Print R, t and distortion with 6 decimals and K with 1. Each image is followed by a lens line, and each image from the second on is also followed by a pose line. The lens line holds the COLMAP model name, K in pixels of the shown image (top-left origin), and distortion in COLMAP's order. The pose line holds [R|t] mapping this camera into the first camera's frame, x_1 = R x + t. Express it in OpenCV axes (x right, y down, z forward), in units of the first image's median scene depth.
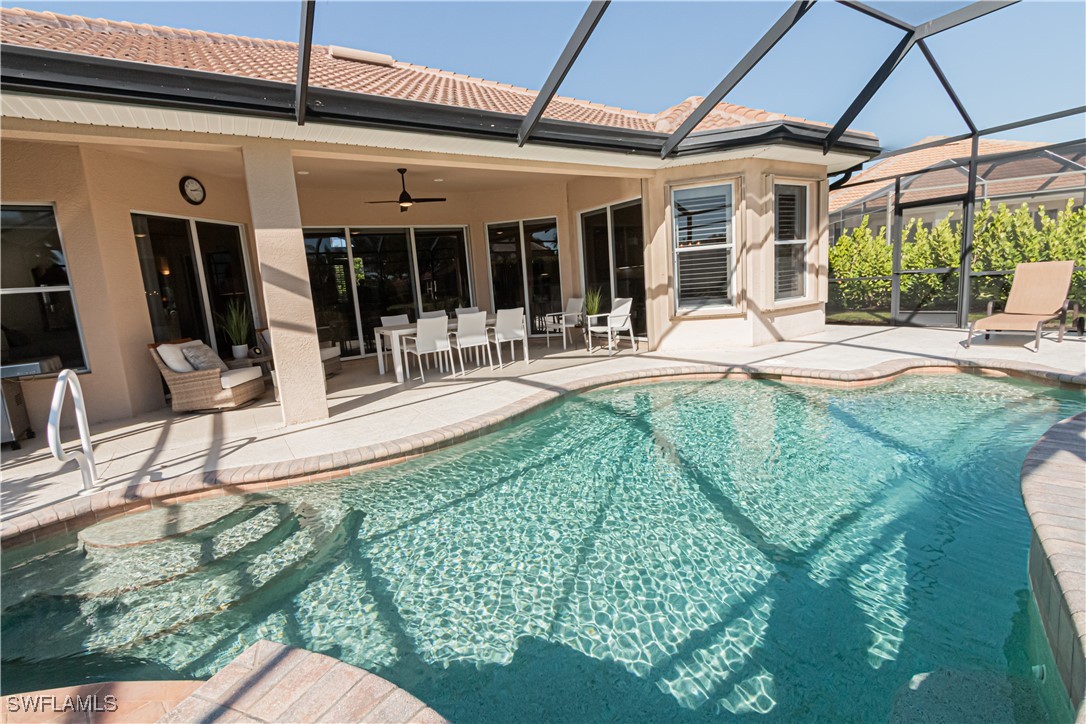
lens RADIAL K [[490.0, 0, 532.6], [0, 490.0, 358.7], [0, 0, 1]] dist [0.004316, -0.001125]
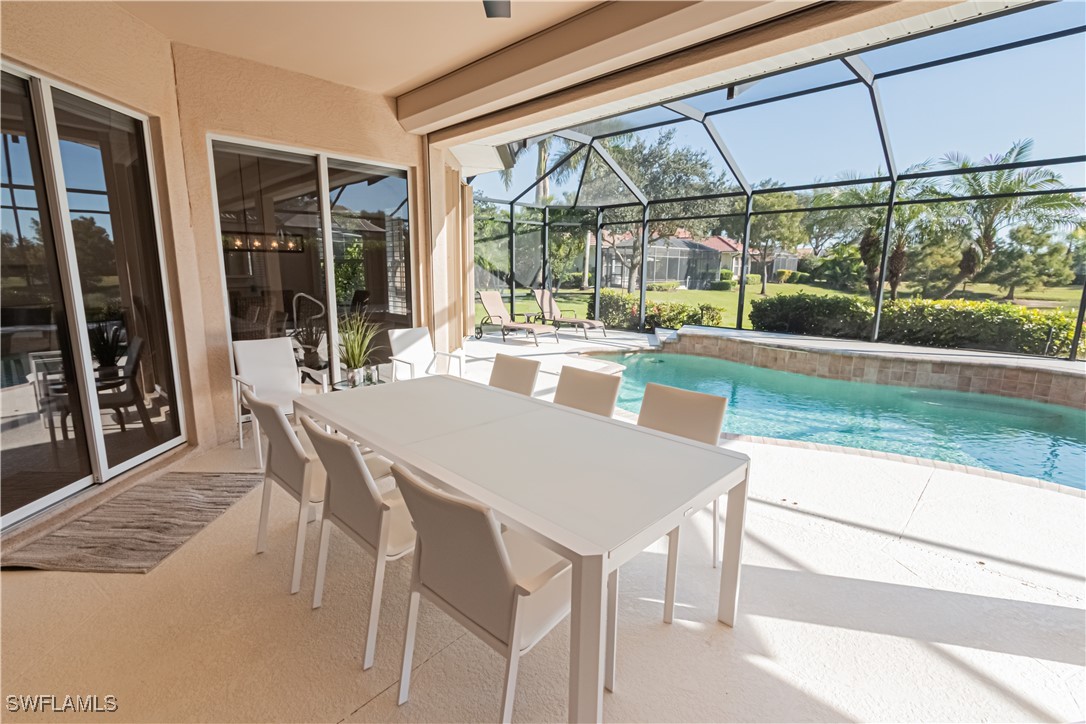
lens RADIAL K [[498.9, 0, 531.4], [0, 498.9, 359.7], [0, 0, 1]] dist [0.002546, -0.000261]
pose [[-0.217351, -0.102045, 0.970745, -0.505535], [0.159625, 0.977416, 0.138486, -0.164381], [-0.962953, 0.185055, -0.196153, 1.099992]]
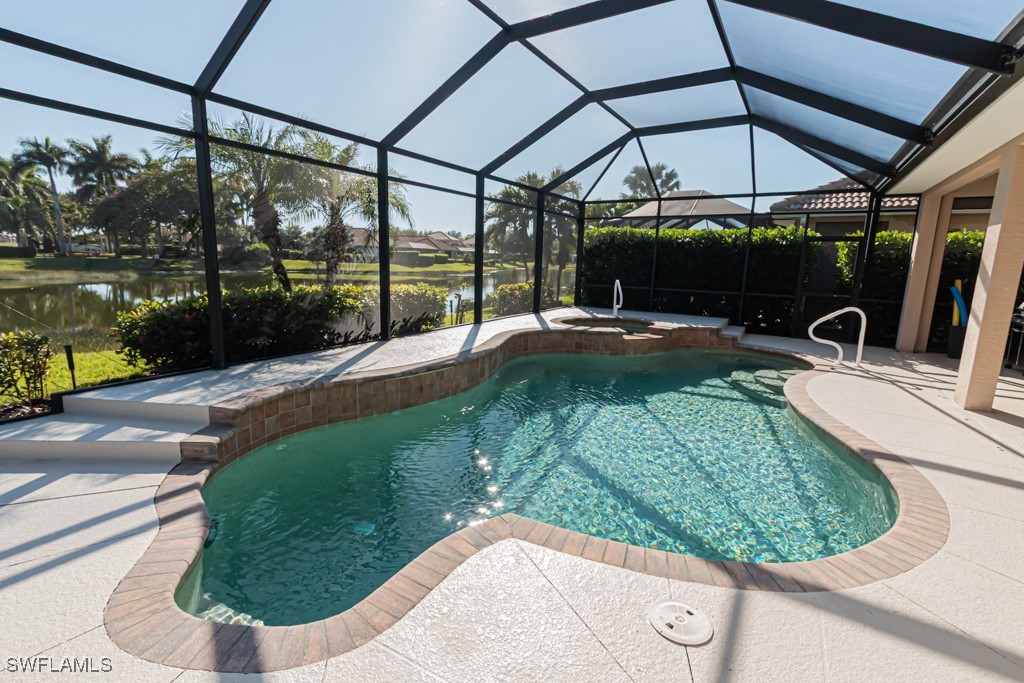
lens RADIAL K [[461.4, 0, 501.3], [0, 461.4, 342.2], [0, 0, 1]] dist [0.003538, -0.000612]
pose [[-0.899826, 0.126481, -0.417511, 0.600417], [-0.026765, 0.939240, 0.342217, -0.229120], [0.435427, 0.319110, -0.841767, 0.973457]]
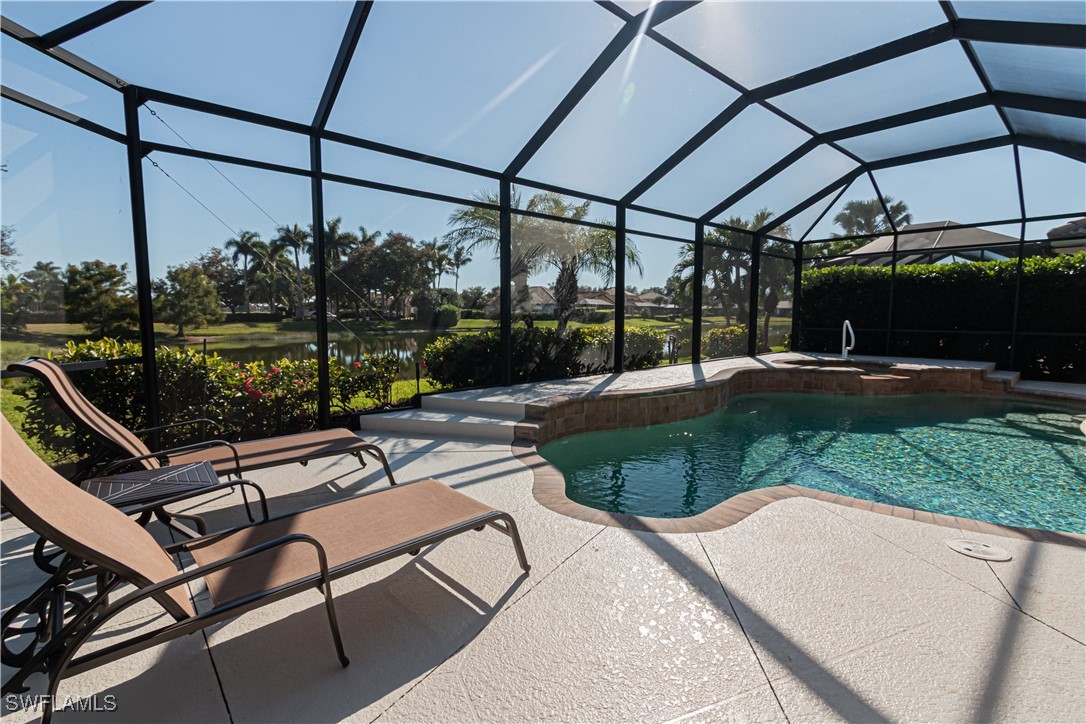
lens RADIAL K [[490.0, 0, 532.6], [0, 490.0, 358.7], [0, 0, 1]] dist [0.004316, -0.001125]
pose [[-0.984663, 0.088171, -0.150547, 0.766149], [0.048117, 0.966675, 0.251445, -0.224751], [0.167700, 0.240345, -0.956091, 1.092008]]
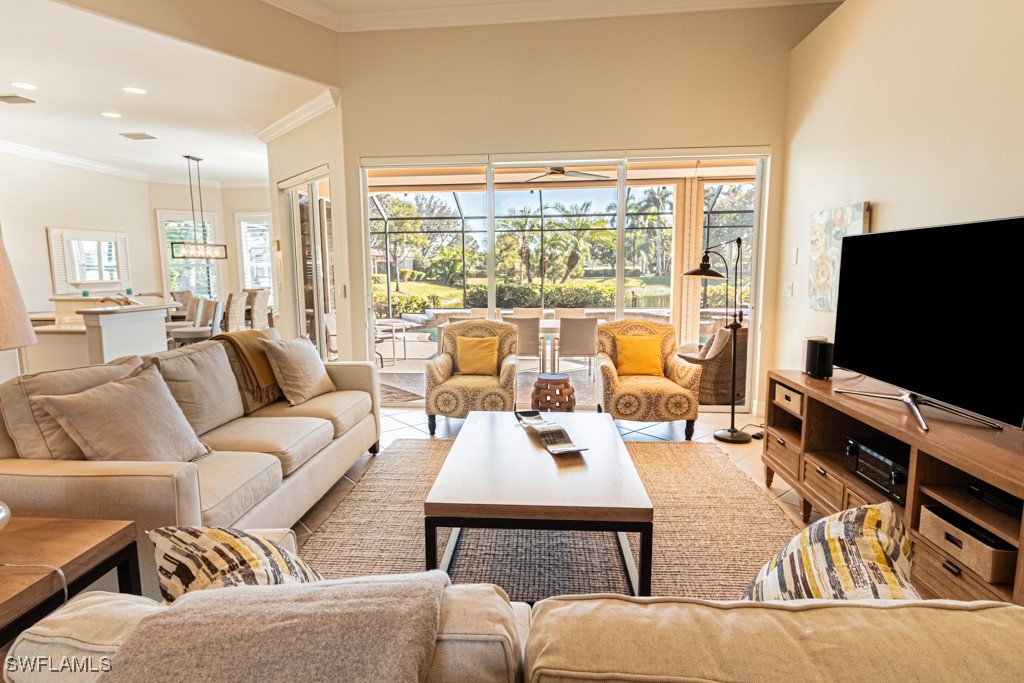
lens RADIAL K [[543.9, 0, 503.6], [0, 543.9, 338.2], [0, 0, 1]] dist [0.000668, -0.000386]
pose [[-0.786513, 0.004760, 0.617555, -0.764352], [0.161737, 0.966656, 0.198537, -0.259134], [-0.596018, 0.256033, -0.761058, 1.861758]]
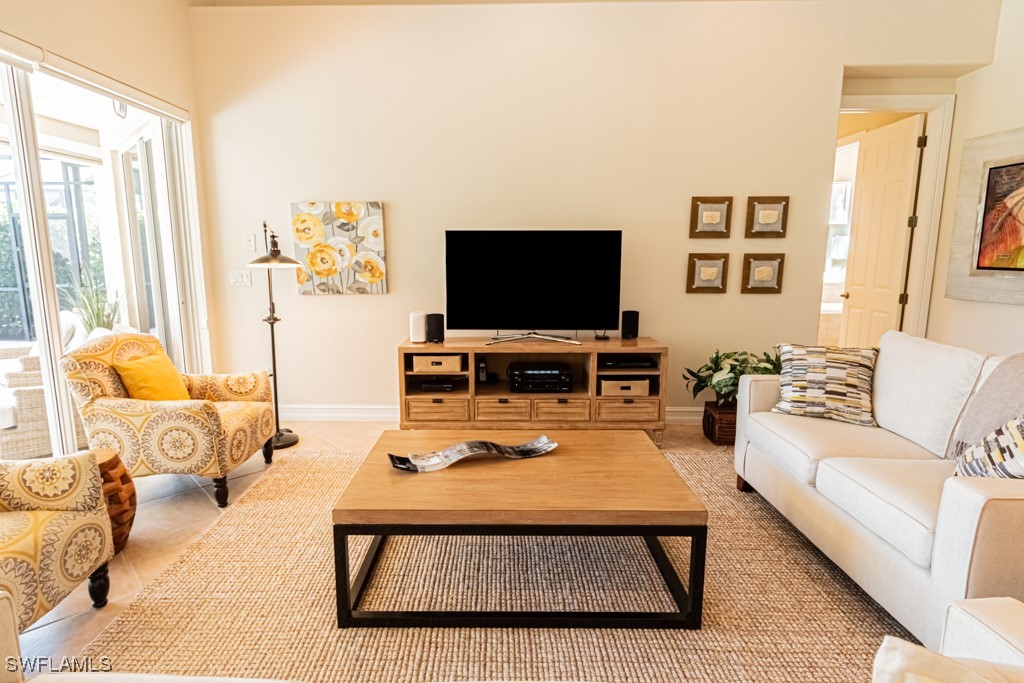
lens RADIAL K [[536.7, 0, 510.5], [0, 536.7, 339.2], [0, 0, 1]] dist [0.004784, 0.000357]
pose [[-0.553817, 0.204739, -0.807074, -0.315463], [-0.084044, 0.950602, 0.298820, -0.272188], [0.828386, 0.233321, -0.509252, 1.729773]]
